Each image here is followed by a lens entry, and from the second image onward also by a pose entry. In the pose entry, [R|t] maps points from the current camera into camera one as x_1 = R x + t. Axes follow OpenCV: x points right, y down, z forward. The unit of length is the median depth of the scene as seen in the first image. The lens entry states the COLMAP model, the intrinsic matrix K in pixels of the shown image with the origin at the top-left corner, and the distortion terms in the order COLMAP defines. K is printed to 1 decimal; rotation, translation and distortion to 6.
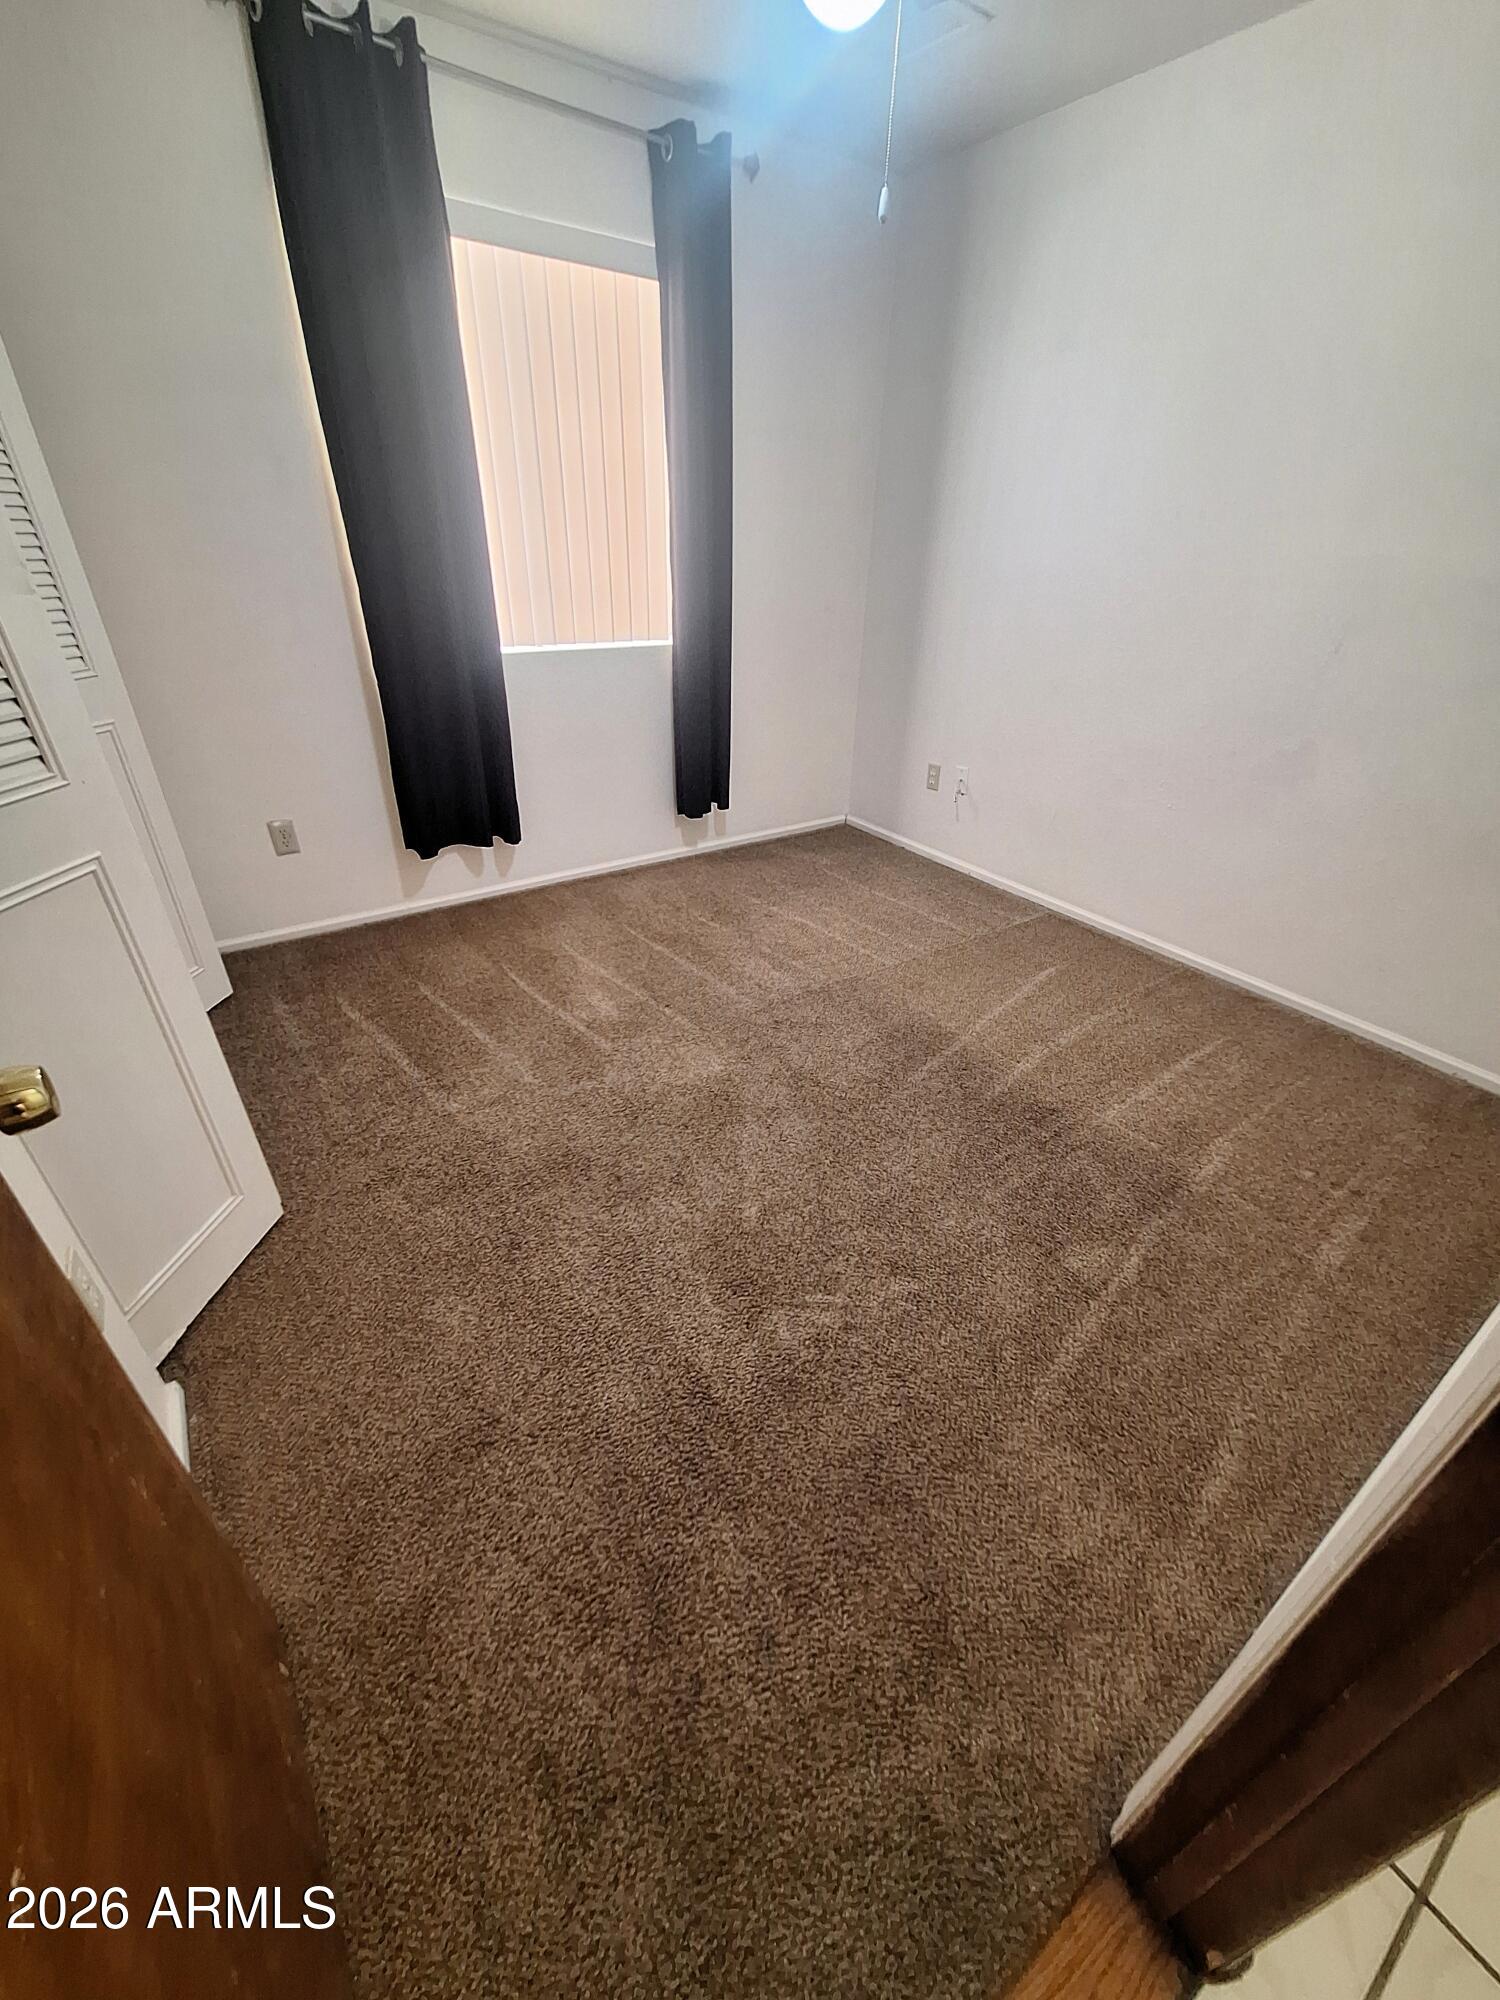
lens RADIAL K [[788.6, 0, 737.3], [0, 788.6, 1002.6], [0, 0, 1]] dist [-0.007973, 0.003009]
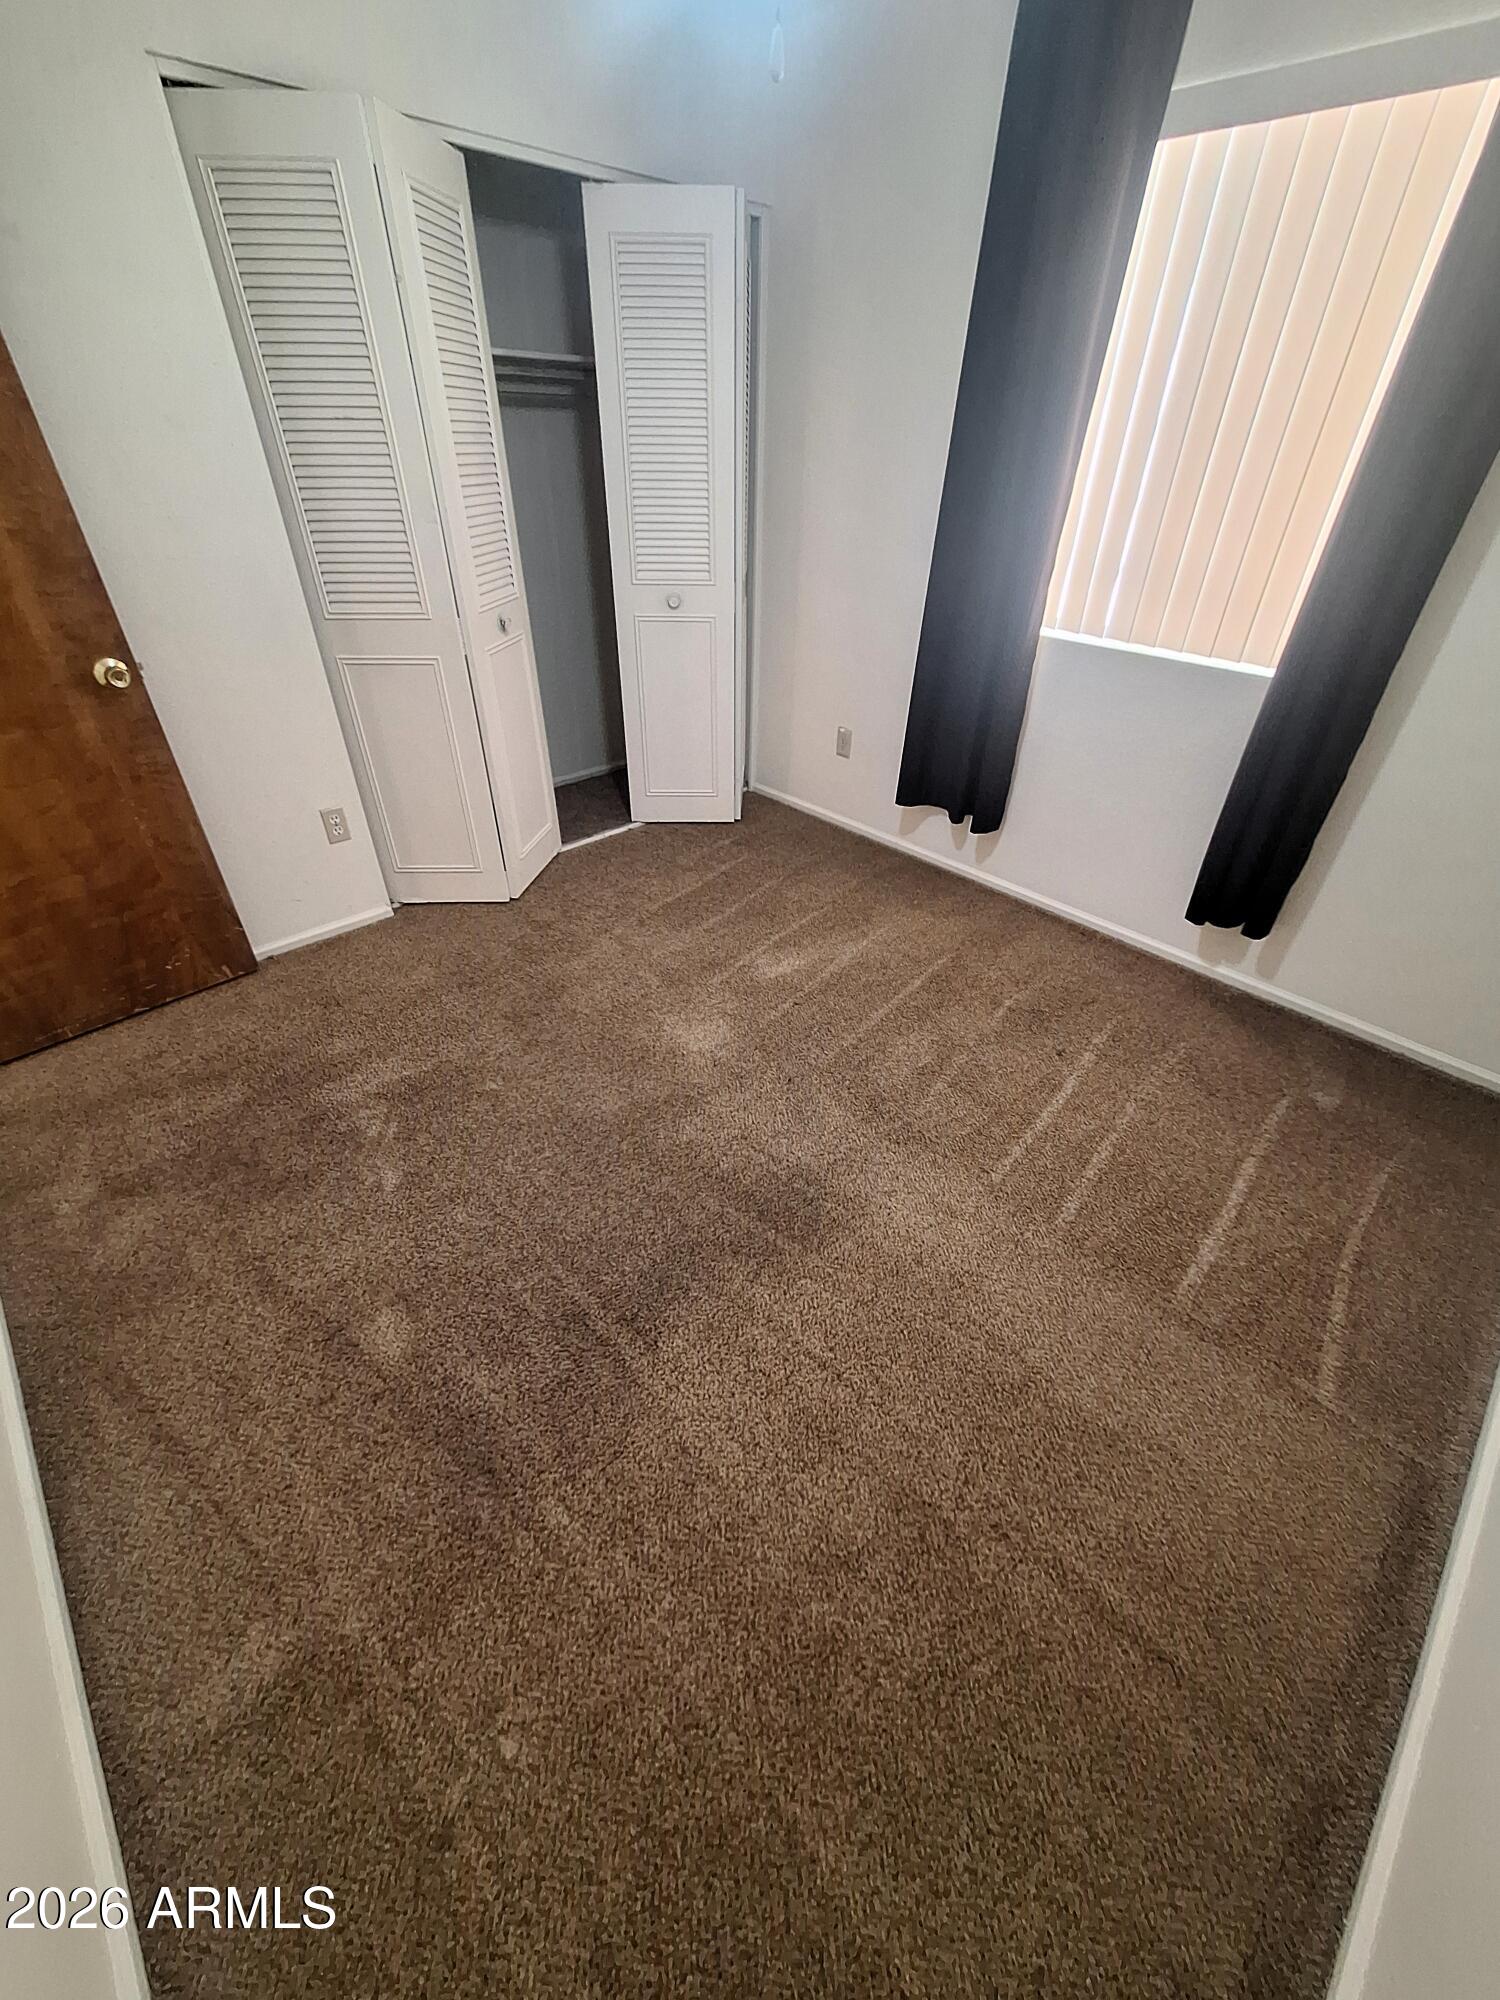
lens RADIAL K [[788.6, 0, 738.3], [0, 788.6, 997.8], [0, 0, 1]] dist [-0.007973, 0.003009]
pose [[0.160801, 0.555412, -0.815880, 0.630796], [-0.517869, 0.751186, 0.409305, -0.331923], [0.840211, 0.356702, 0.408423, 0.506243]]
